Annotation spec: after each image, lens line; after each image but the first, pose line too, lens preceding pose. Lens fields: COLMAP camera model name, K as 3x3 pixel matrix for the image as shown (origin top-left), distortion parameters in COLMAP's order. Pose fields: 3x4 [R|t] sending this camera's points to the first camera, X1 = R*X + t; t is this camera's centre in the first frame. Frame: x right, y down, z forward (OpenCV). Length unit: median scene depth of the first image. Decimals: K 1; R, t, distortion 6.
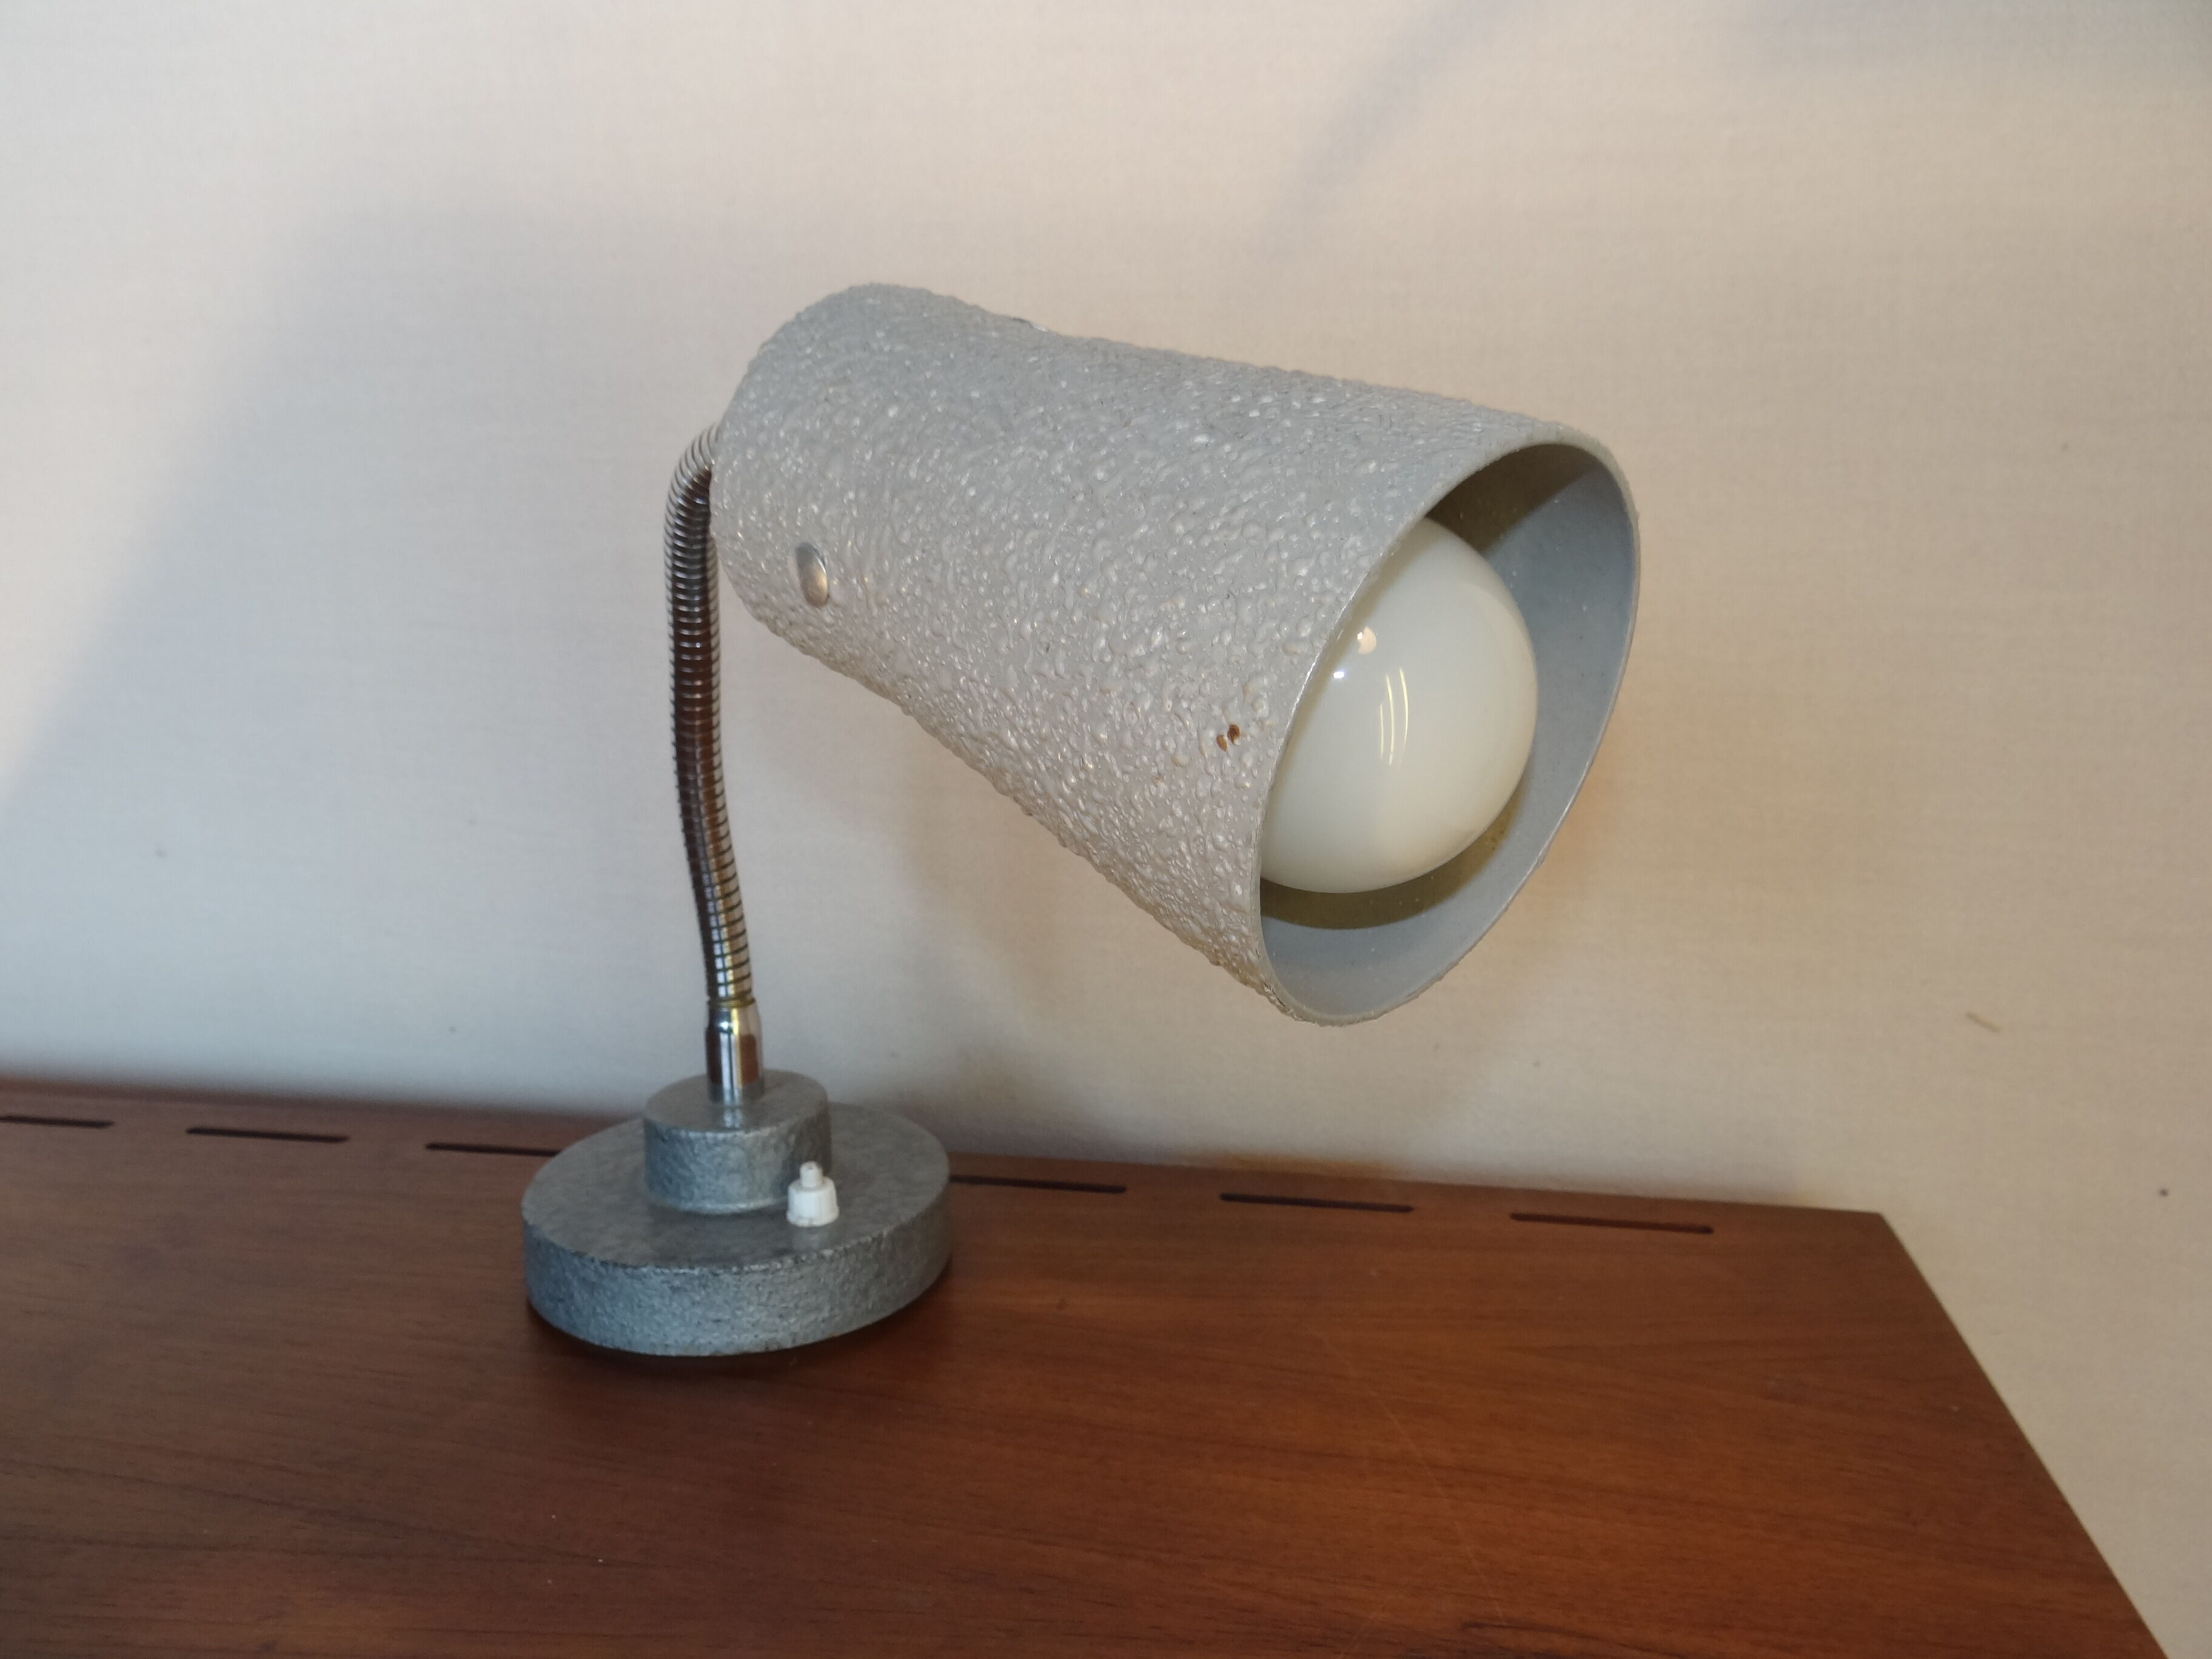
lens RADIAL K [[1743.4, 0, 1106.0], [0, 1743.4, 829.5], [0, 0, 1]] dist [0.006590, 0.002493]
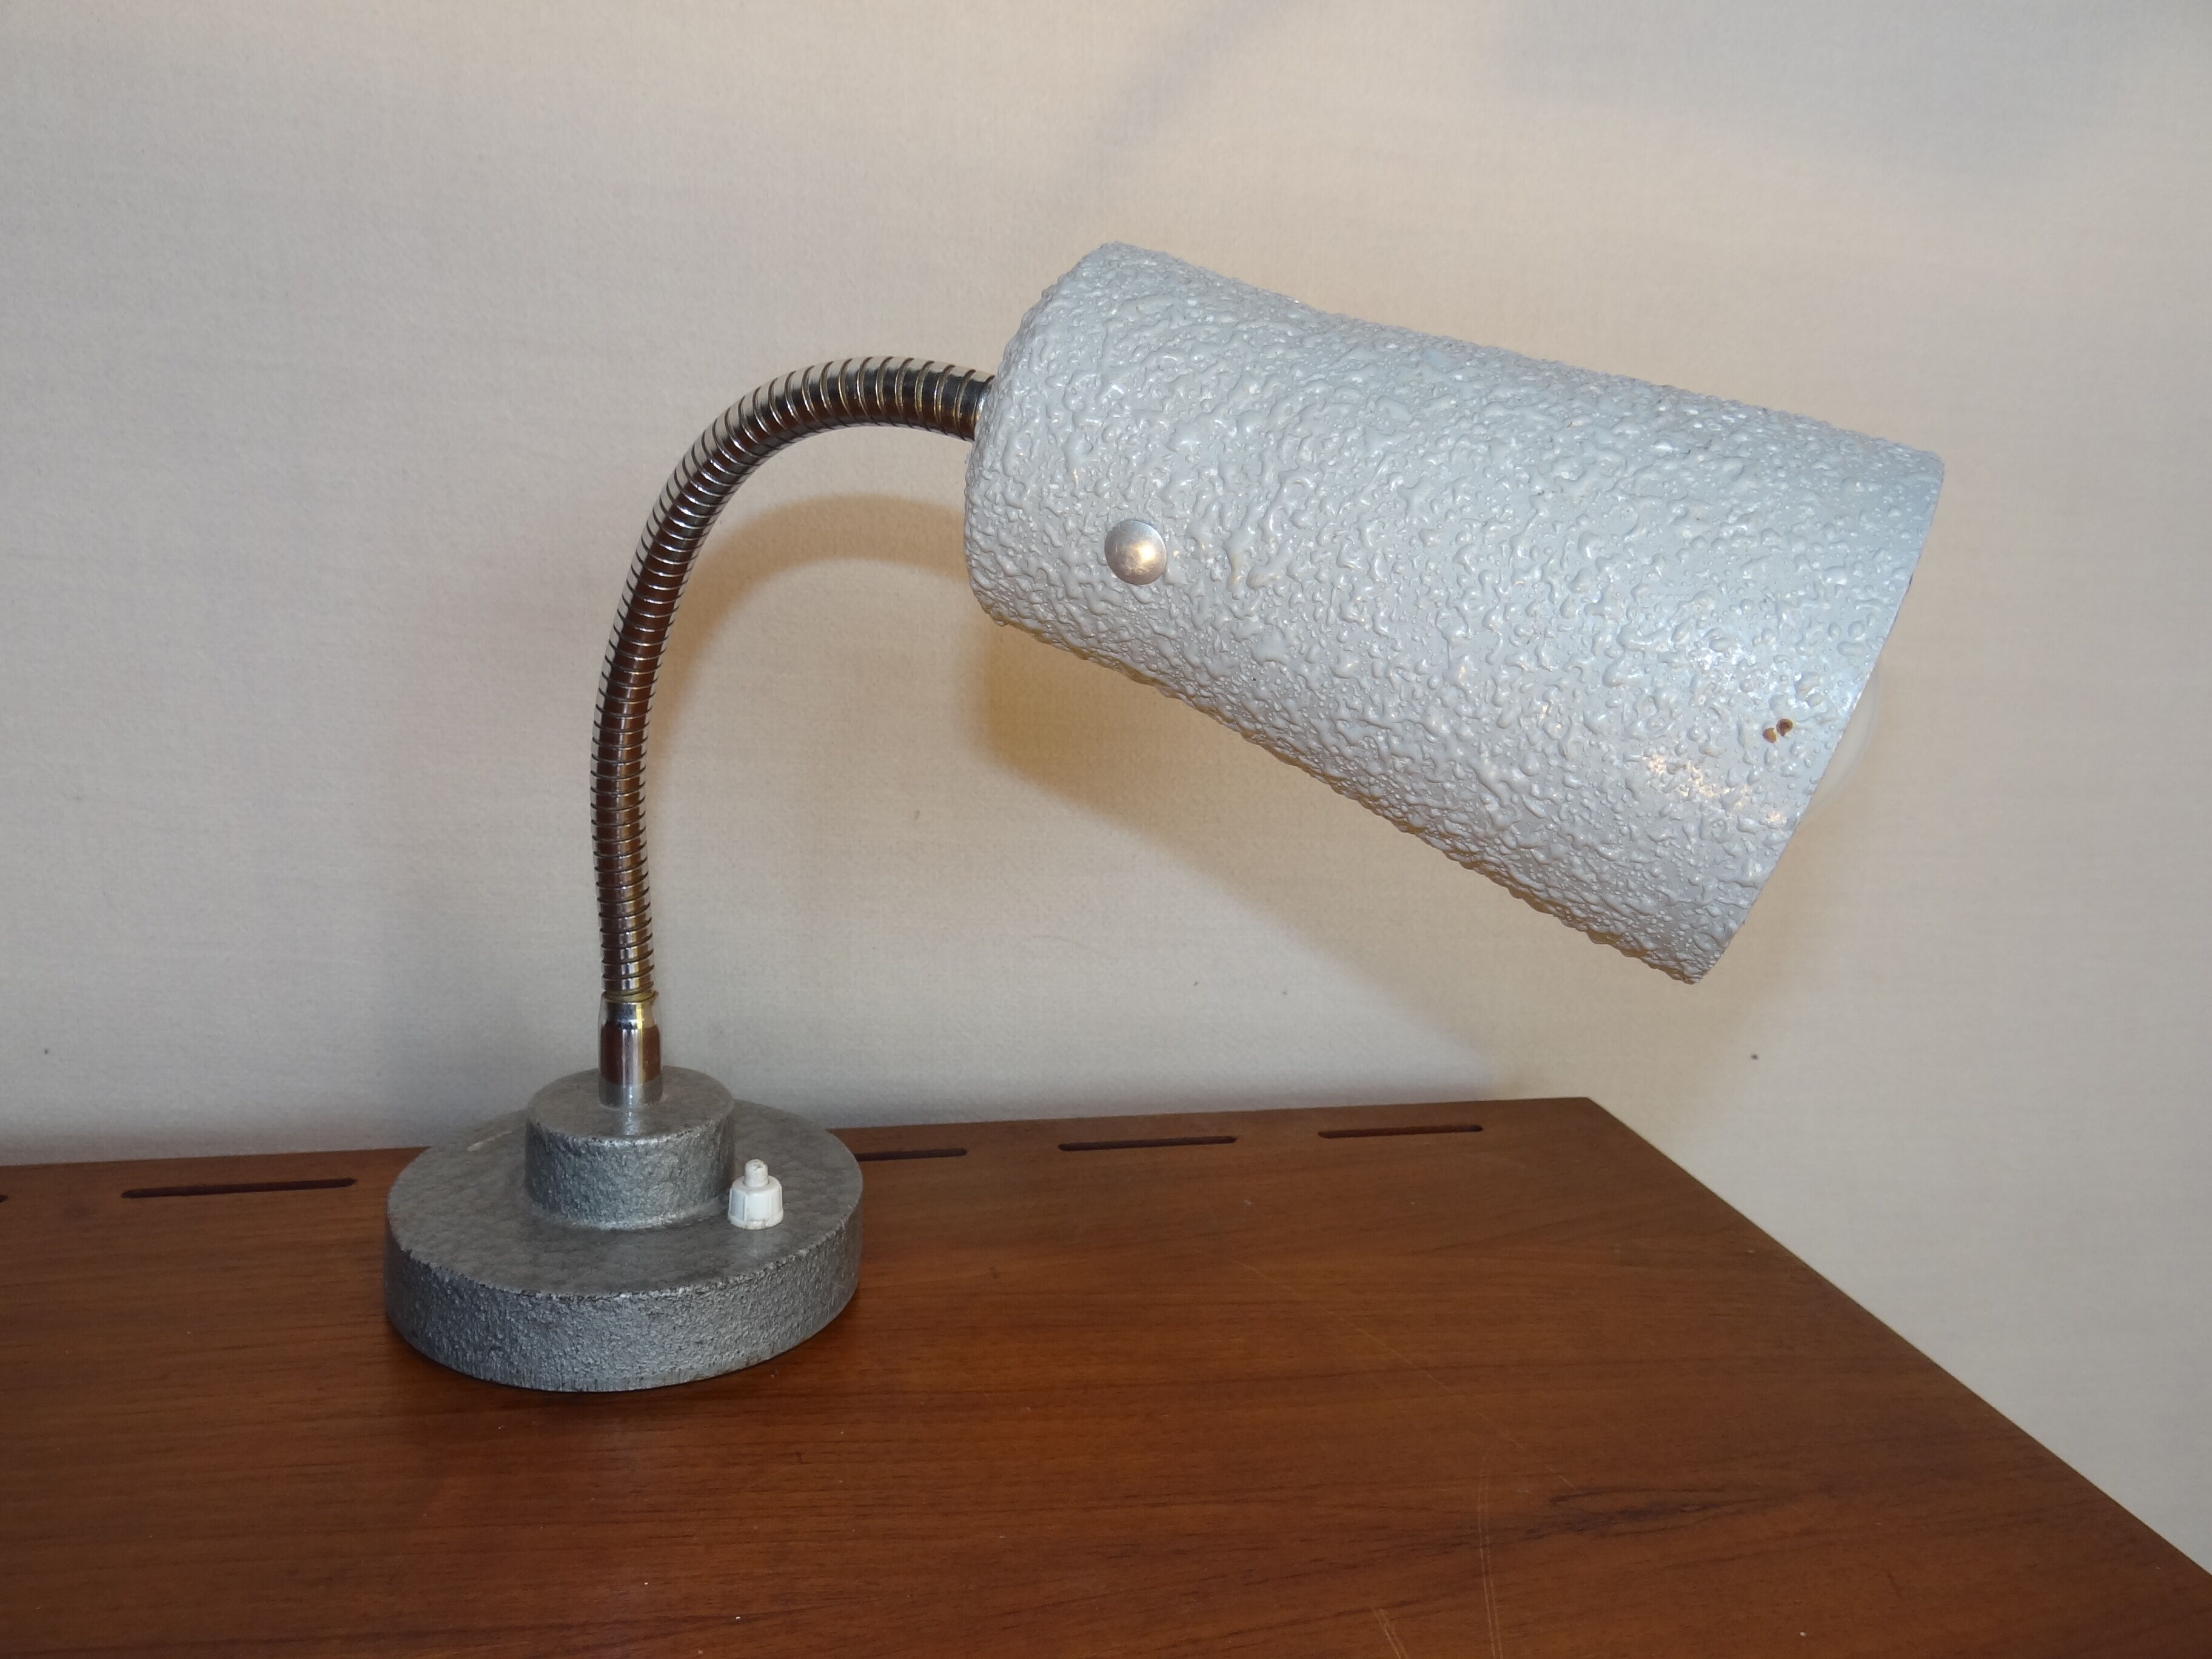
lens RADIAL K [[1739.8, 0, 1135.3], [0, 1739.8, 826.9], [0, 0, 1]] dist [0.001230, 0.003201]
pose [[0.911704, -0.036379, 0.409235, -0.597085], [0.020060, 0.998826, 0.044101, -0.038561], [-0.410358, -0.031997, 0.911363, 0.131023]]
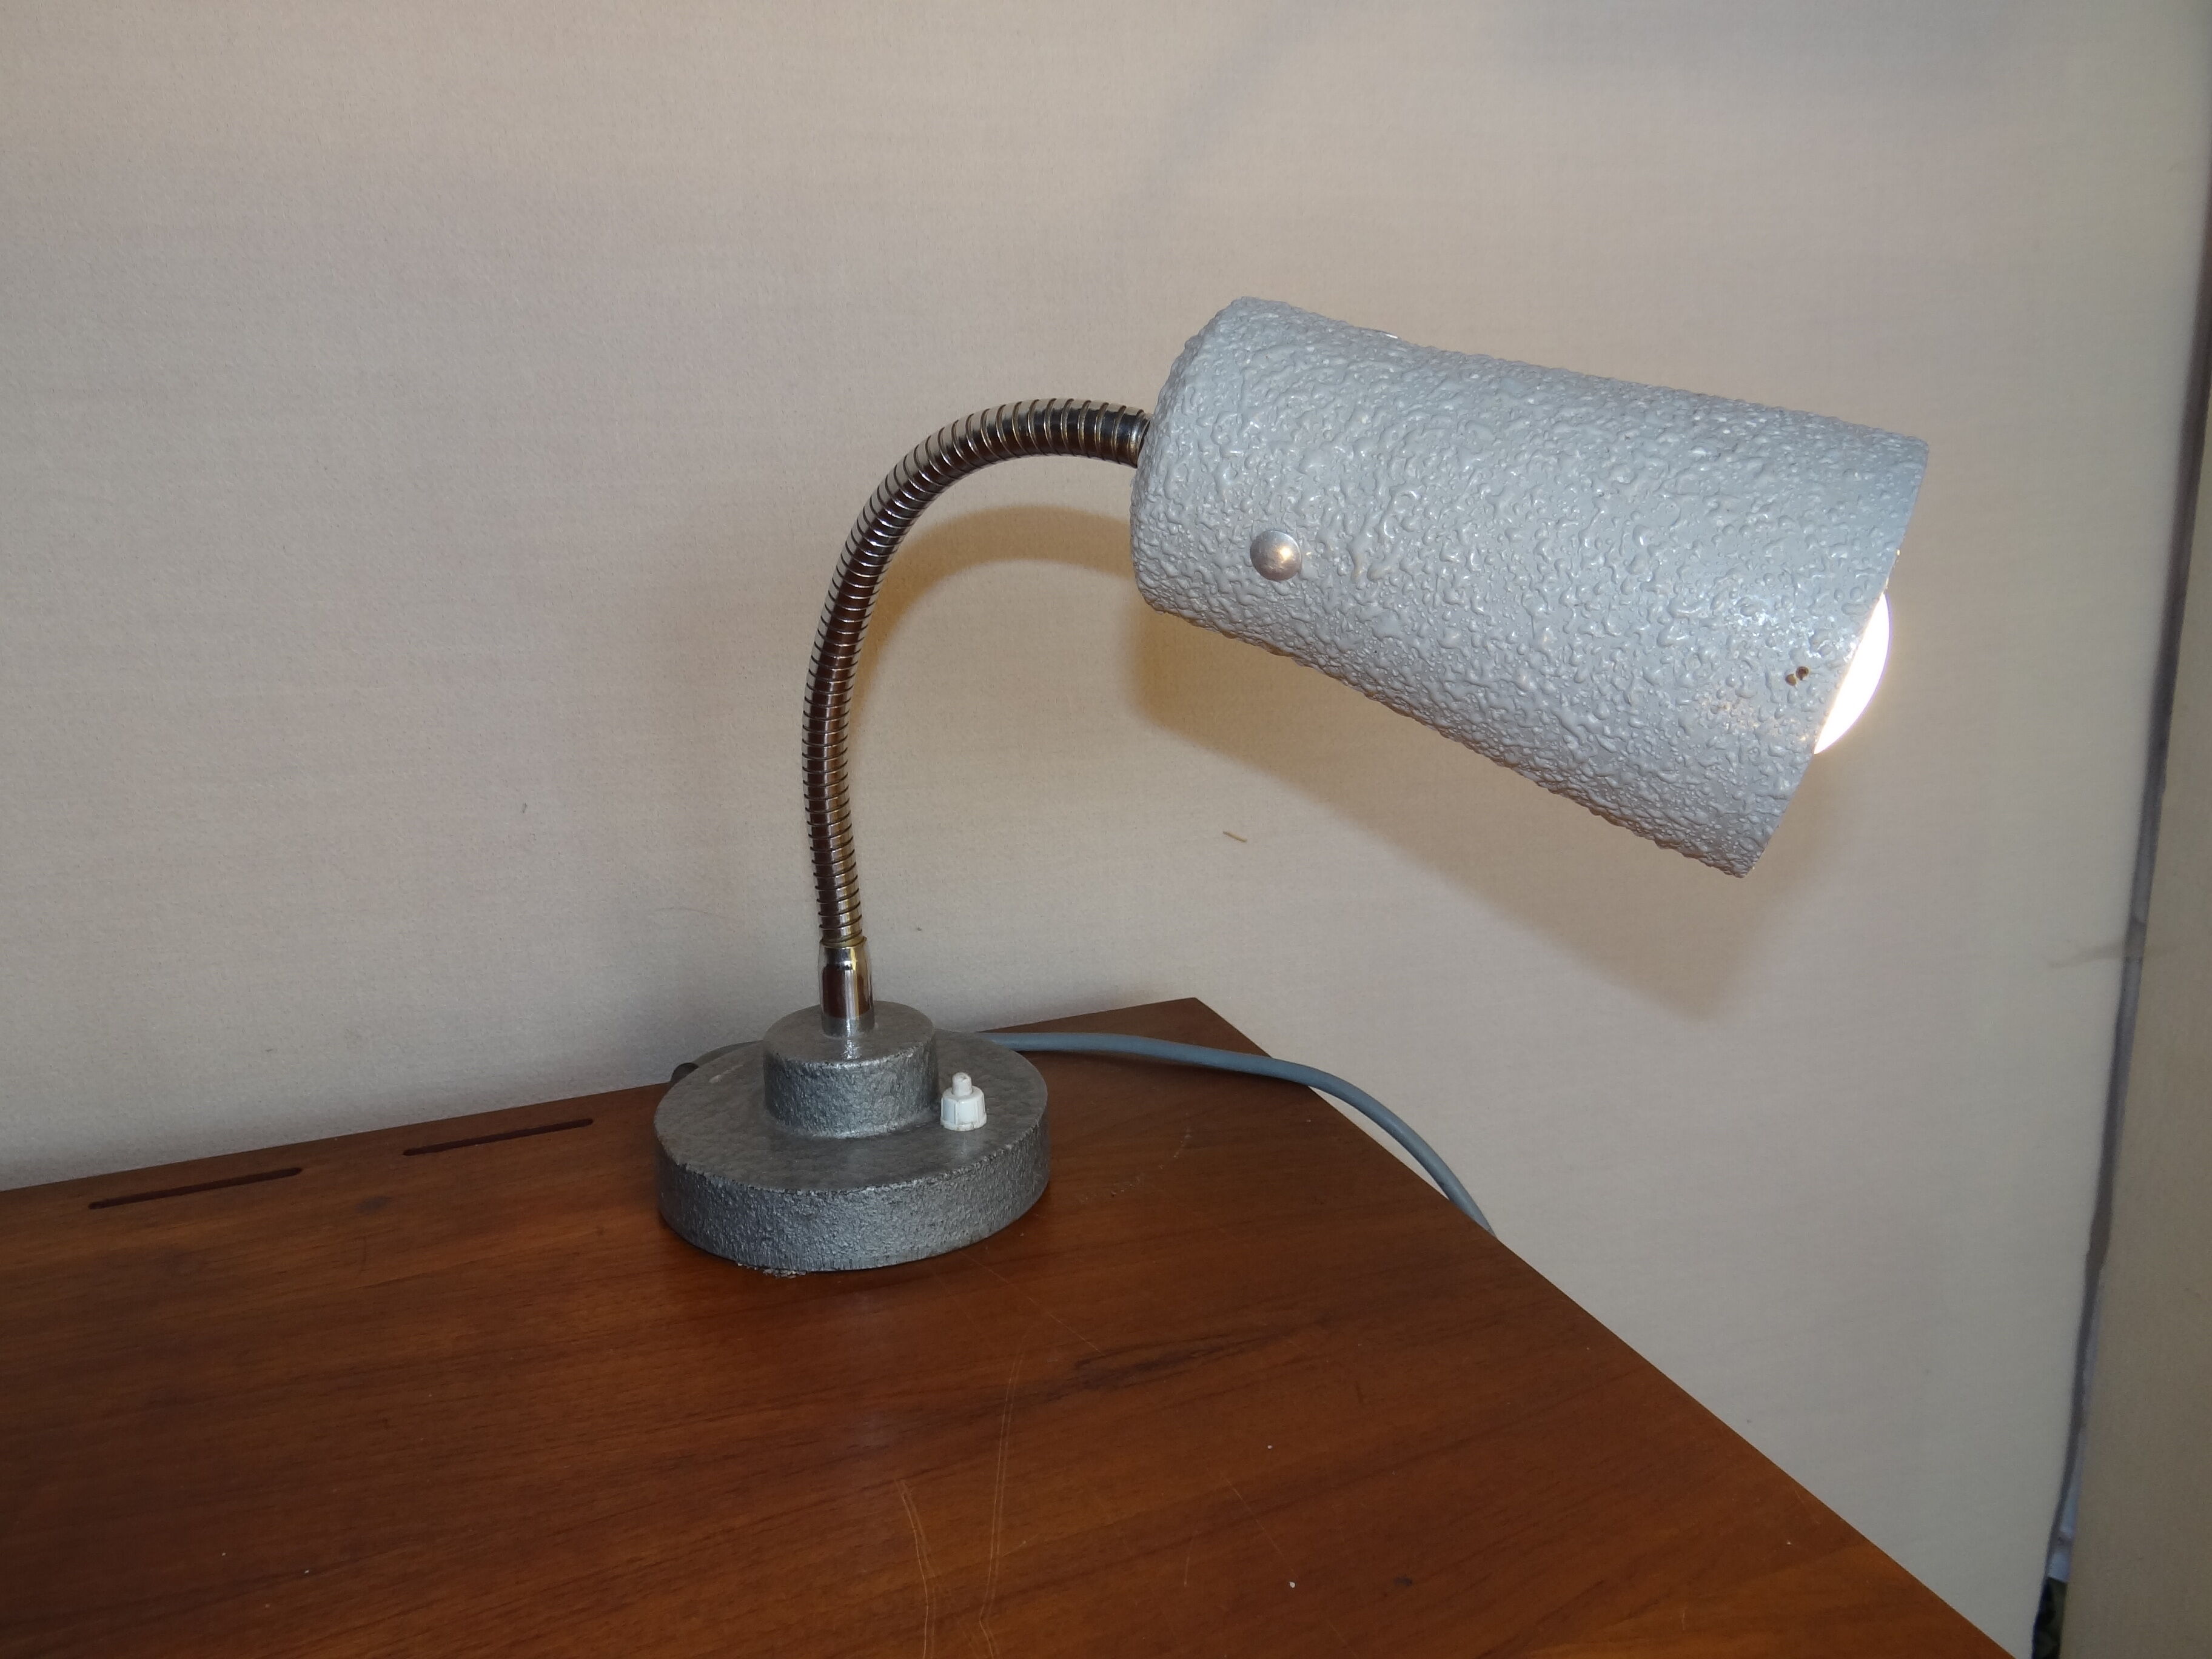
lens RADIAL K [[1739.8, 0, 1135.3], [0, 1739.8, 826.9], [0, 0, 1]] dist [0.001230, 0.003201]
pose [[0.925017, -0.099659, 0.366621, -0.752597], [0.074337, 0.993807, 0.082591, -0.069244], [-0.372581, -0.049144, 0.926697, -0.081760]]
